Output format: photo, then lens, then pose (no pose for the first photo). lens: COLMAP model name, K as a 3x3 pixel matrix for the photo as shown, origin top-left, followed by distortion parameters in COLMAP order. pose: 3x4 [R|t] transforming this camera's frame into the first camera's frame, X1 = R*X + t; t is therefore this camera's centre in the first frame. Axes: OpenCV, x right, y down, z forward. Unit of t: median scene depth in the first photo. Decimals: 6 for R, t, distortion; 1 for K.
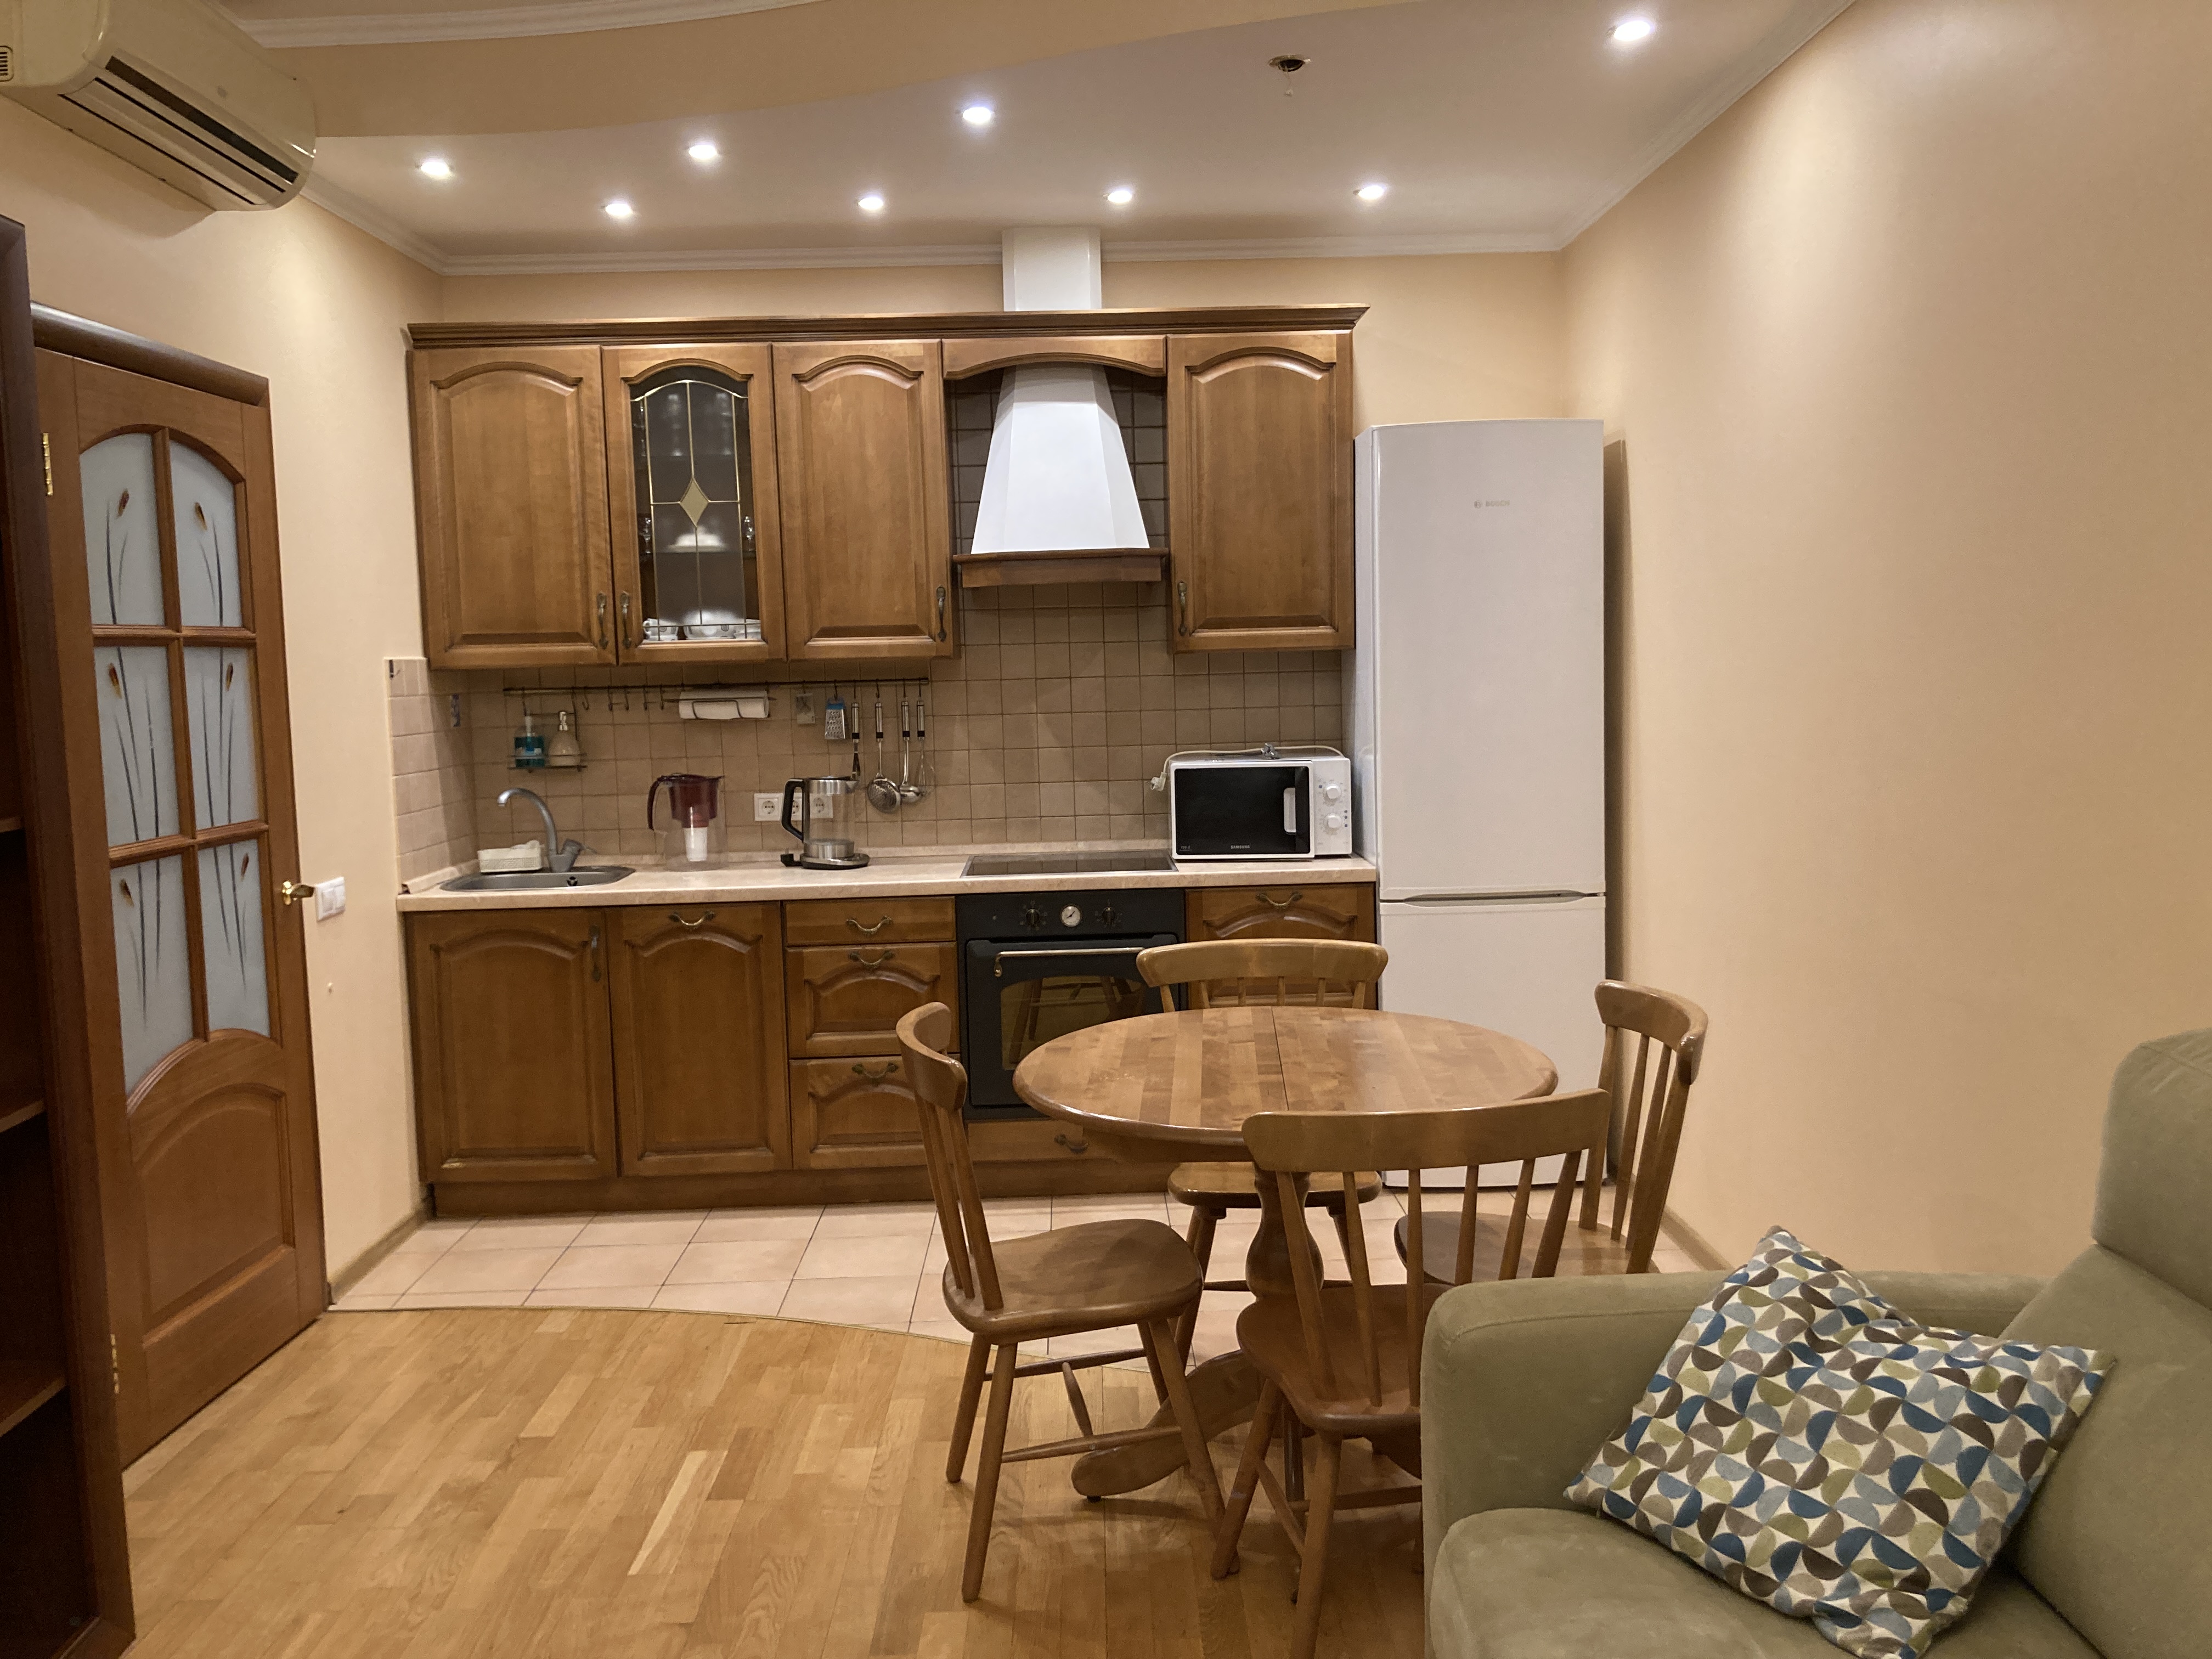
lens RADIAL K [[1795.4, 0, 1106.0], [0, 1795.4, 829.5], [0, 0, 1]] dist [0.035886, -0.002098]
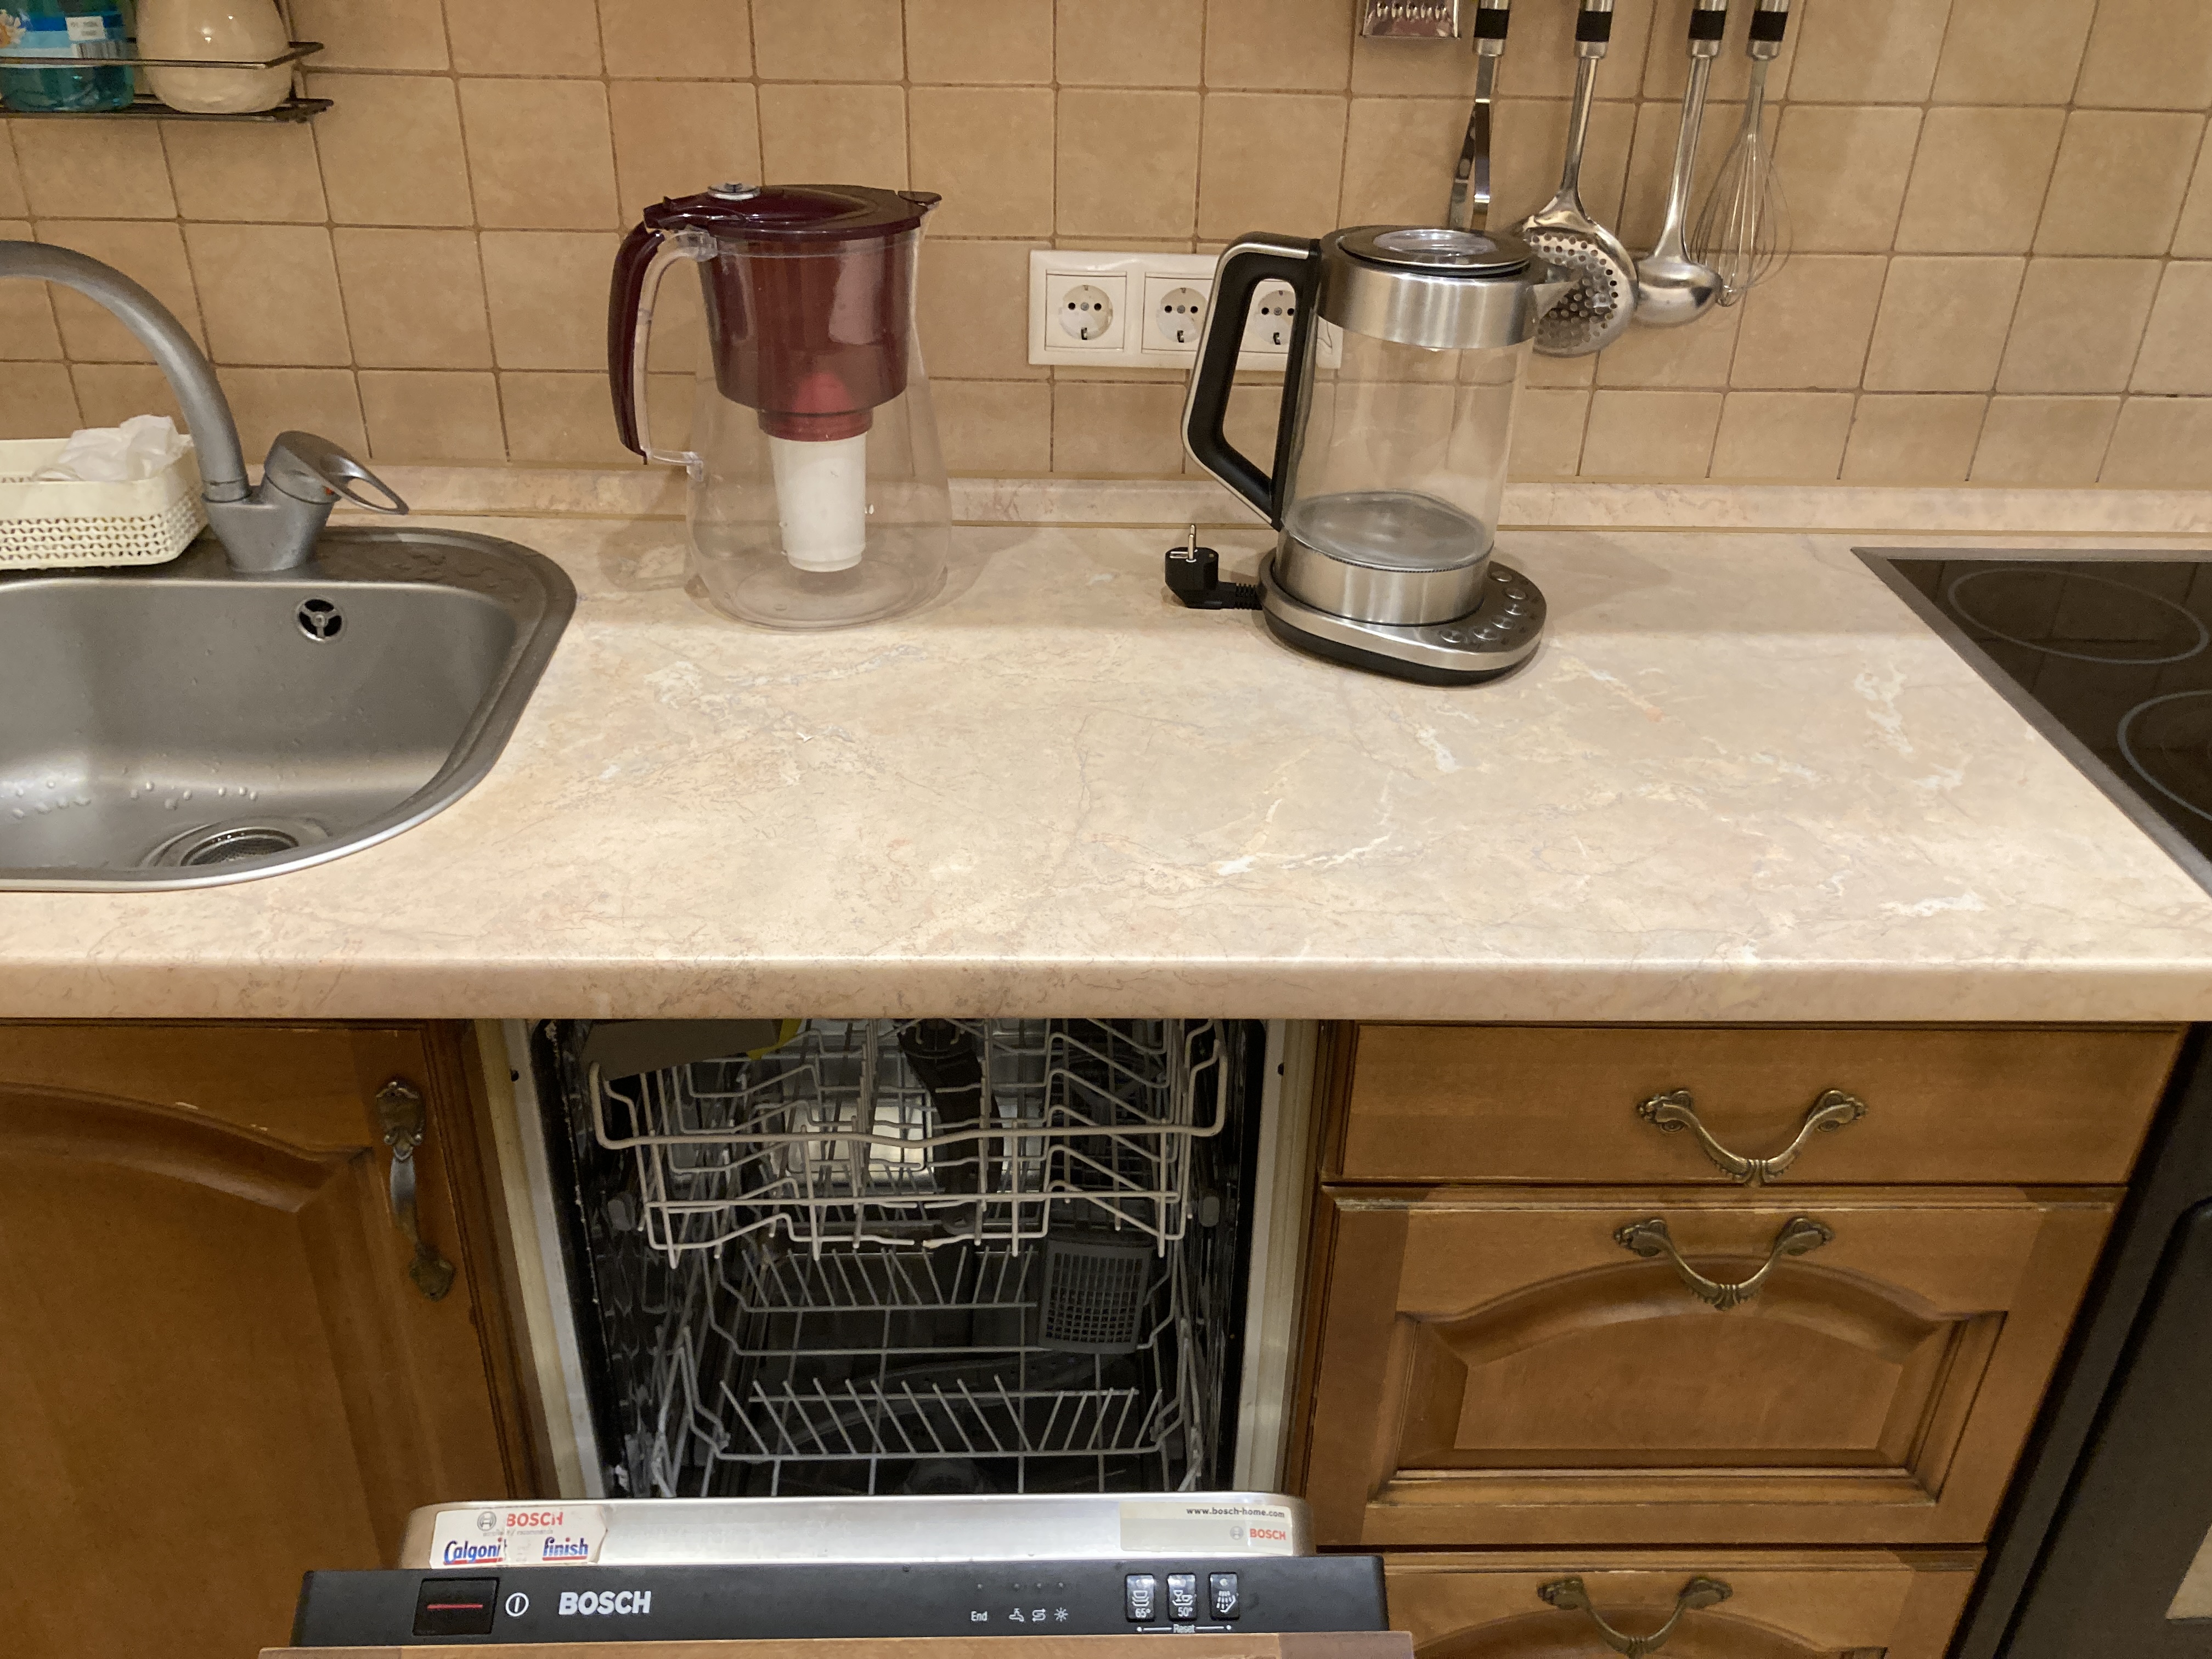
lens RADIAL K [[1847.4, 0, 1066.6], [0, 1847.4, 827.9], [0, 0, 1]] dist [0.006112, 0.005274]
pose [[0.998529, 0.040778, 0.035745, -0.201982], [-0.052436, 0.894071, 0.444845, -0.063862], [-0.013819, -0.446065, 0.894894, 0.758960]]
